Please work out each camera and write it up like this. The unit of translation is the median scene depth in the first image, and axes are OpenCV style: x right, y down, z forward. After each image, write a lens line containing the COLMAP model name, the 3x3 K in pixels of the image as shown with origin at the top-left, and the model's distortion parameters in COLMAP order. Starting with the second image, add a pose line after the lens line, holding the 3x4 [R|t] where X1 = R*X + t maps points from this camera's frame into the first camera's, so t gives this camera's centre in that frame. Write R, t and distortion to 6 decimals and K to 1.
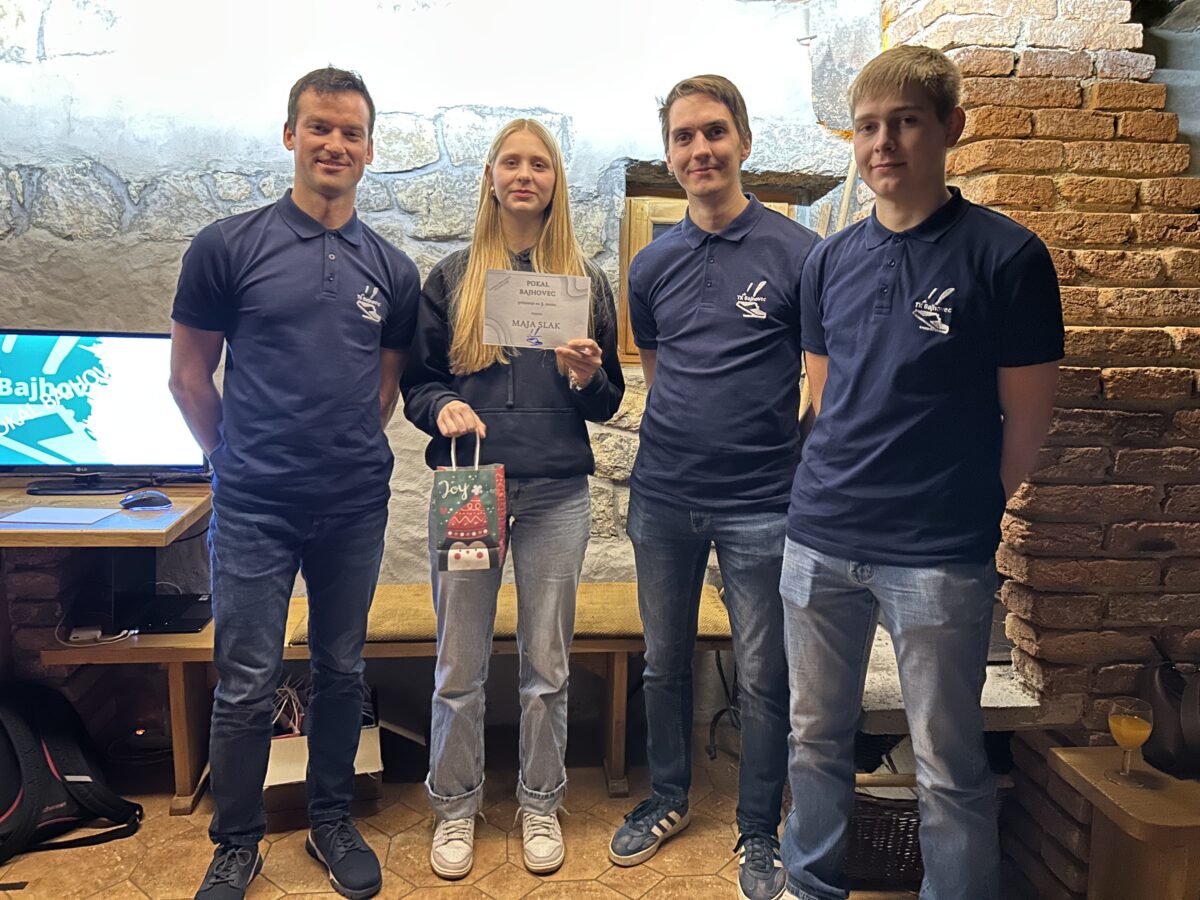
lens RADIAL K [[899.1, 0, 602.0], [0, 899.1, 447.2], [0, 0, 1]] dist [0.041477, -0.051221]
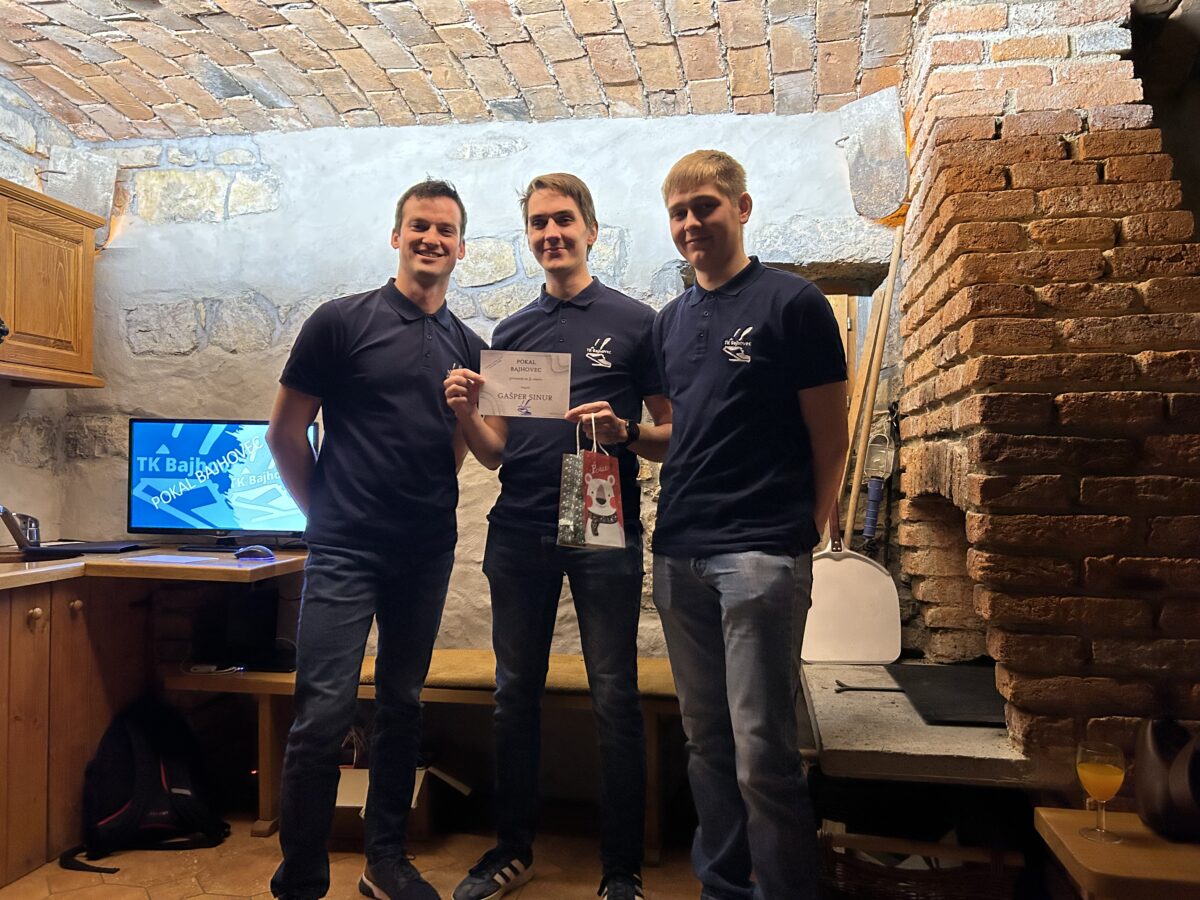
lens RADIAL K [[899.1, 0, 606.4], [0, 899.1, 455.5], [0, 0, 1]] dist [0.041477, -0.051221]
pose [[0.963520, -0.019723, -0.266909, 0.262801], [-0.027031, 0.985010, -0.170366, 0.119984], [0.266268, 0.171366, 0.948544, -0.033979]]
